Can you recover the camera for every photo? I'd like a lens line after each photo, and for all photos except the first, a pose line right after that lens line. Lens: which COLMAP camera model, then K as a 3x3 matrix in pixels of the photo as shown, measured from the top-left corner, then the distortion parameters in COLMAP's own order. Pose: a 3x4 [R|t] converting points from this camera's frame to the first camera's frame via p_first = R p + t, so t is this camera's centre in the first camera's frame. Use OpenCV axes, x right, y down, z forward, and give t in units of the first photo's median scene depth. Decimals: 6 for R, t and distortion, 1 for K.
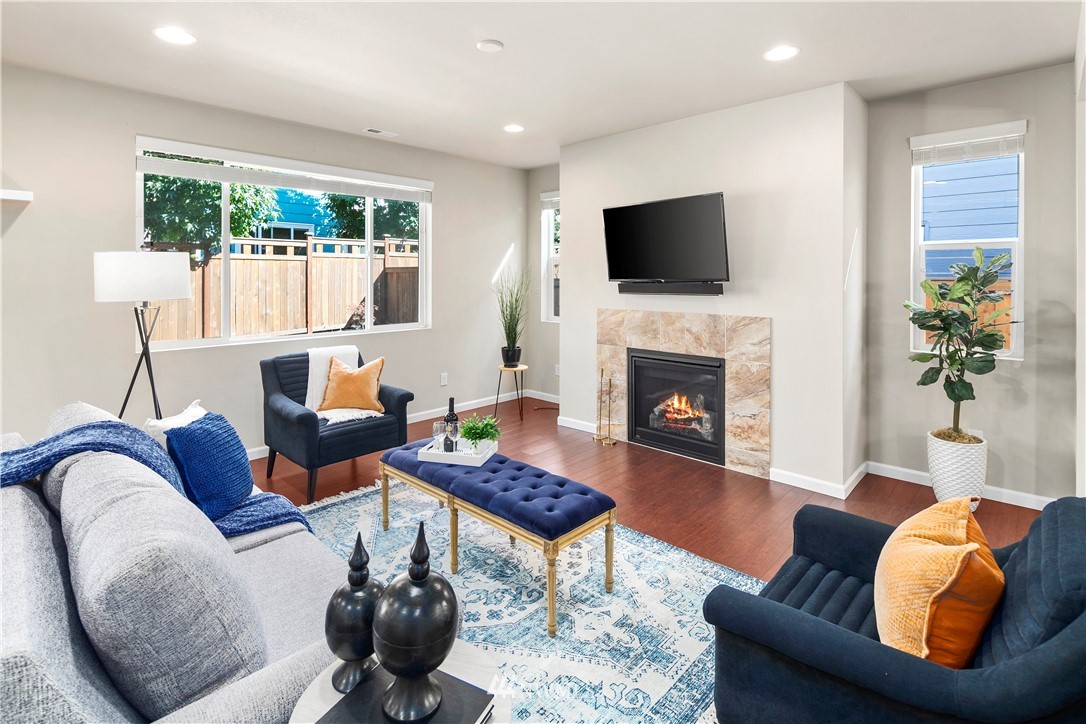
lens RADIAL K [[533.7, 0, 545.0], [0, 533.7, 285.3], [0, 0, 1]] dist [0.010917, -0.006130]
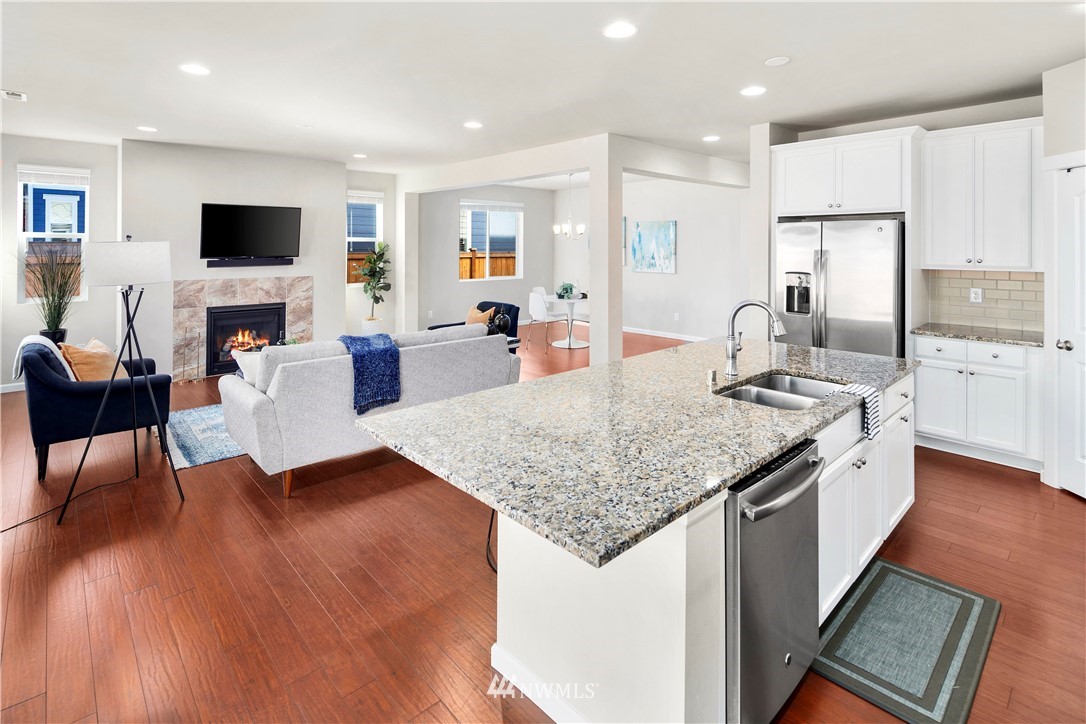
lens RADIAL K [[533.7, 0, 534.6], [0, 533.7, 240.9], [0, 0, 1]] dist [0.010917, -0.006130]
pose [[0.078058, 0.012136, 0.996875, -1.204512], [0.018123, 0.999743, -0.013590, -0.020065], [-0.996784, 0.019127, 0.077818, 0.059423]]
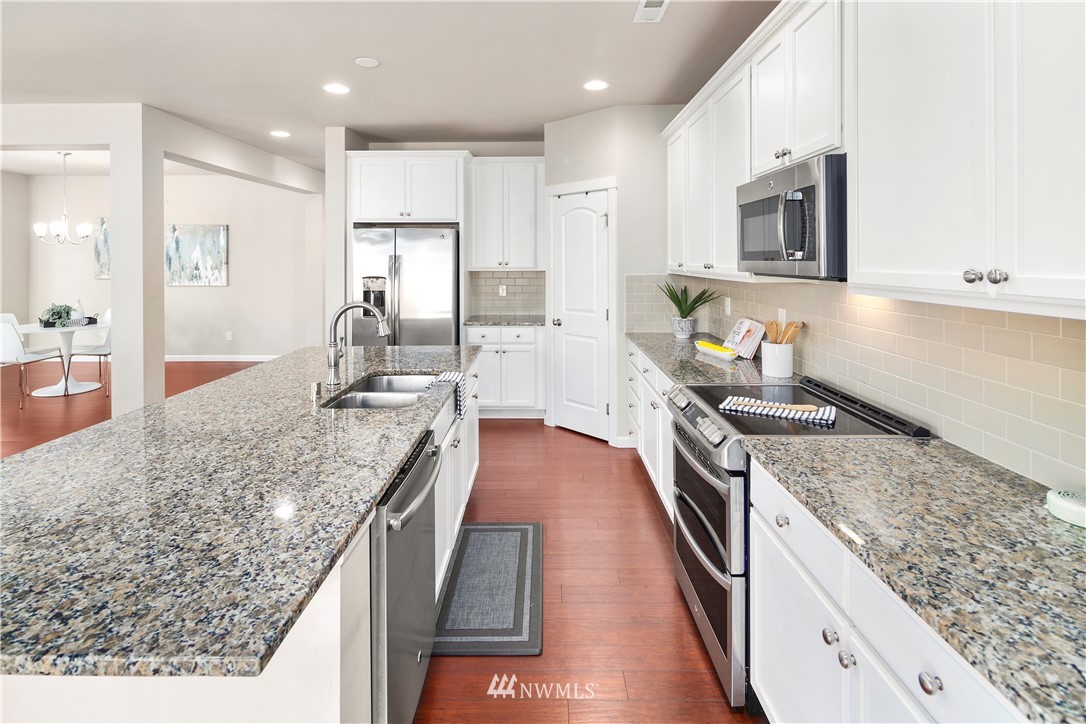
lens RADIAL K [[533.7, 0, 540.9], [0, 533.7, 257.9], [0, 0, 1]] dist [0.010917, -0.006130]
pose [[-0.672843, 0.004188, 0.739774, -1.151950], [0.017778, 0.999787, 0.010509, -0.009230], [-0.739572, 0.020222, -0.672774, 0.094649]]
